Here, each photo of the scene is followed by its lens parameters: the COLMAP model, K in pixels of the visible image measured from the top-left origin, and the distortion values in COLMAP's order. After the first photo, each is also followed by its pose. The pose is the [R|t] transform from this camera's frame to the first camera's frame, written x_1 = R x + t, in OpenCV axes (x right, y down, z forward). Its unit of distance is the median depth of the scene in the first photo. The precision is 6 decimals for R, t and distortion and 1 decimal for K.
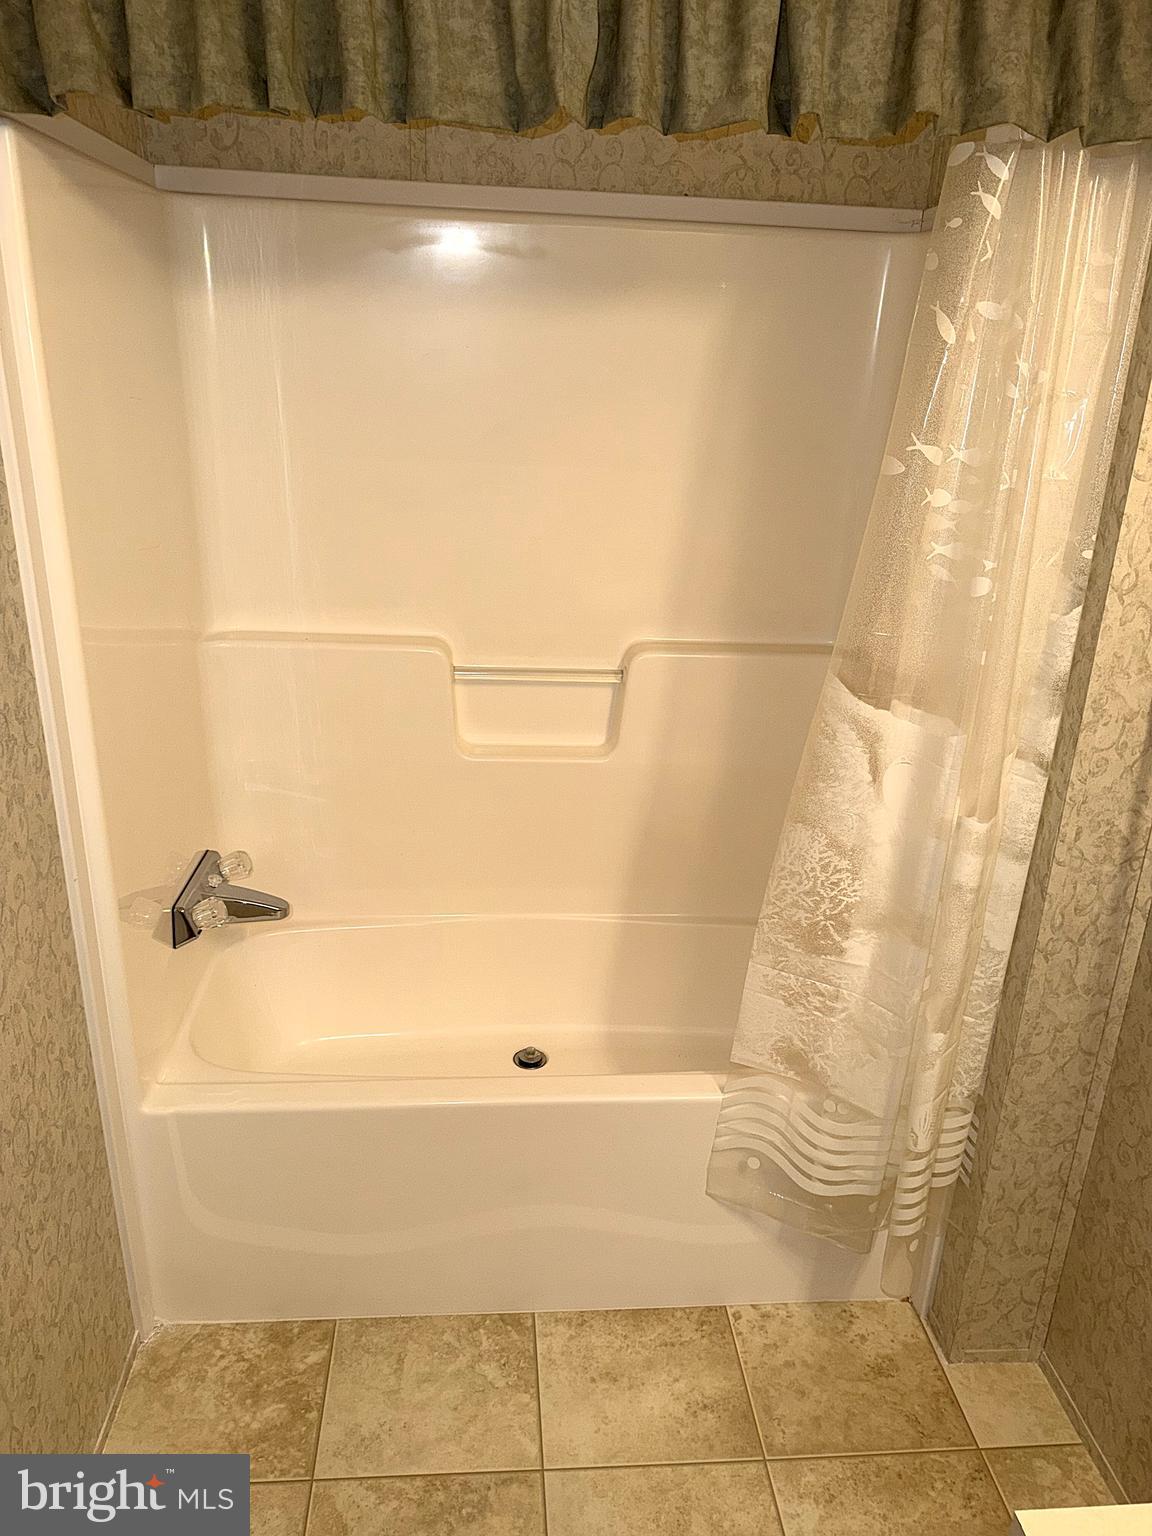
lens RADIAL K [[1083.5, 0, 570.4], [0, 1083.5, 755.7], [0, 0, 1]] dist [0.050798, -0.055108]
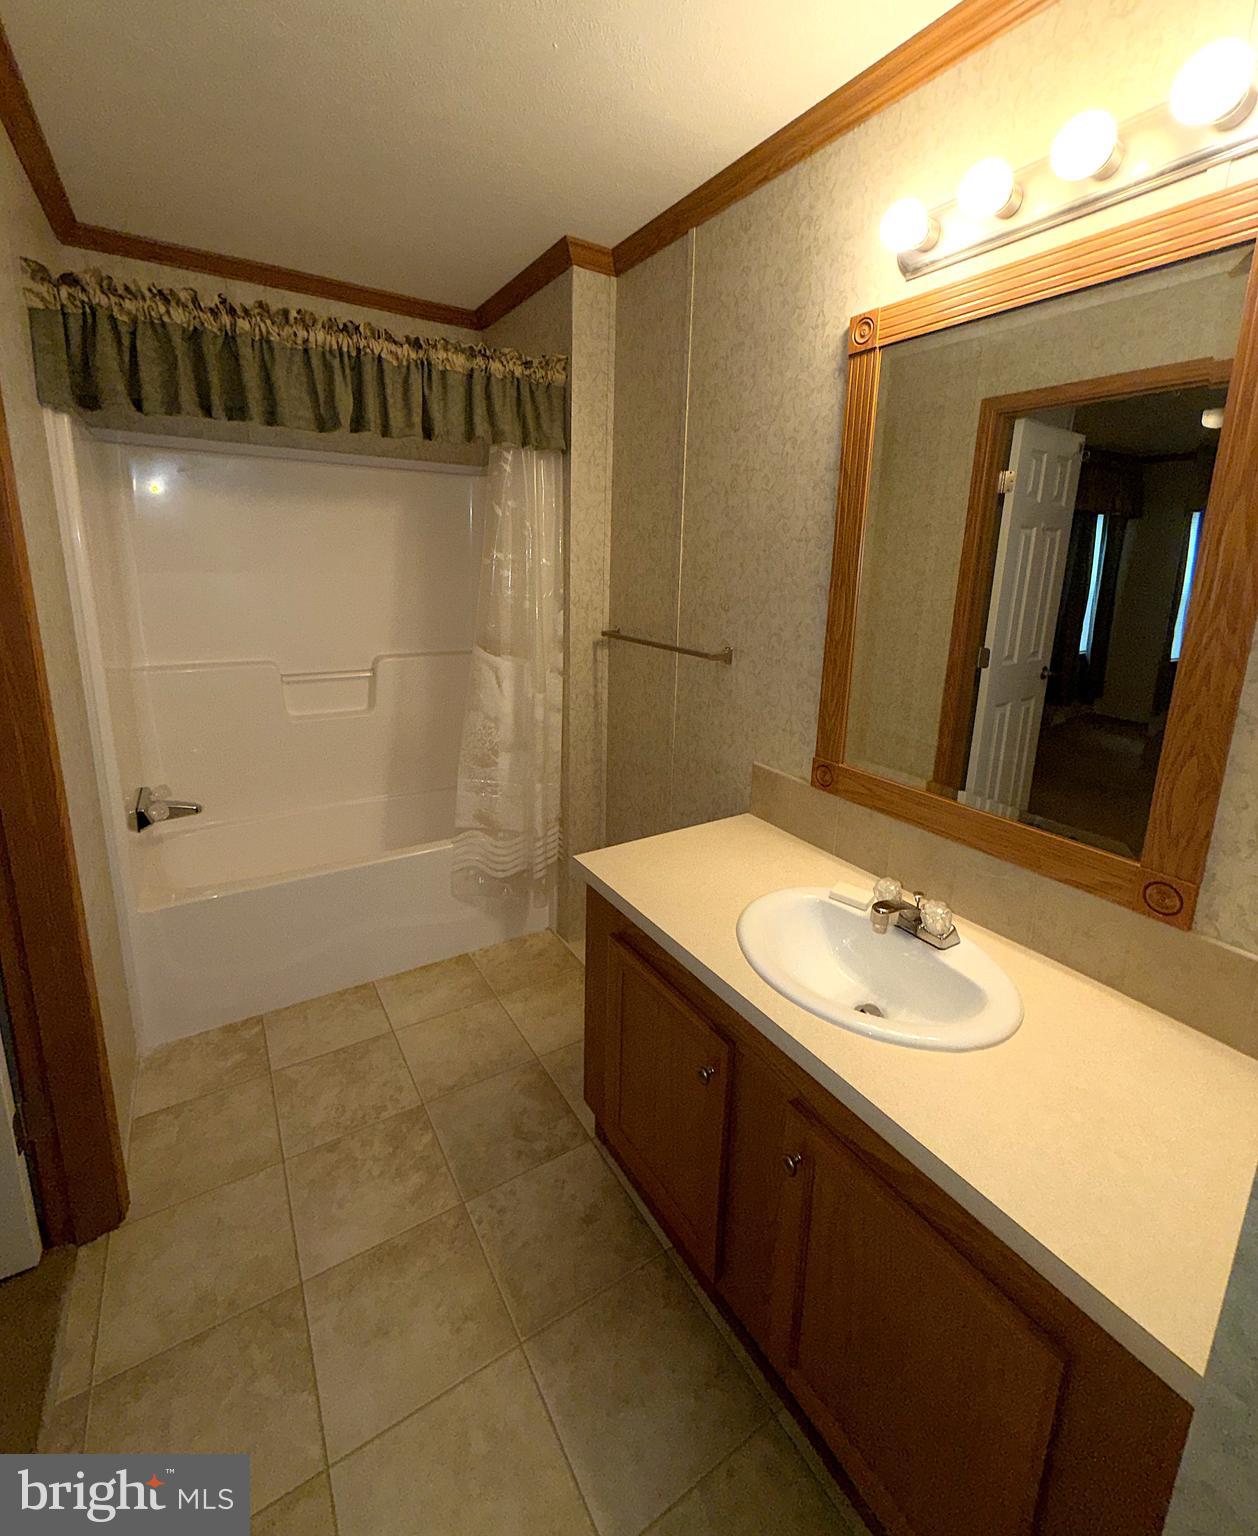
lens RADIAL K [[708.6, 0, 636.1], [0, 708.6, 698.2], [0, 0, 1]] dist [0.010557, 0.000444]
pose [[0.882167, -0.106890, 0.458645, -0.182042], [0.168527, 0.981059, -0.095507, 0.251530], [-0.439749, 0.161547, 0.883472, -0.541119]]
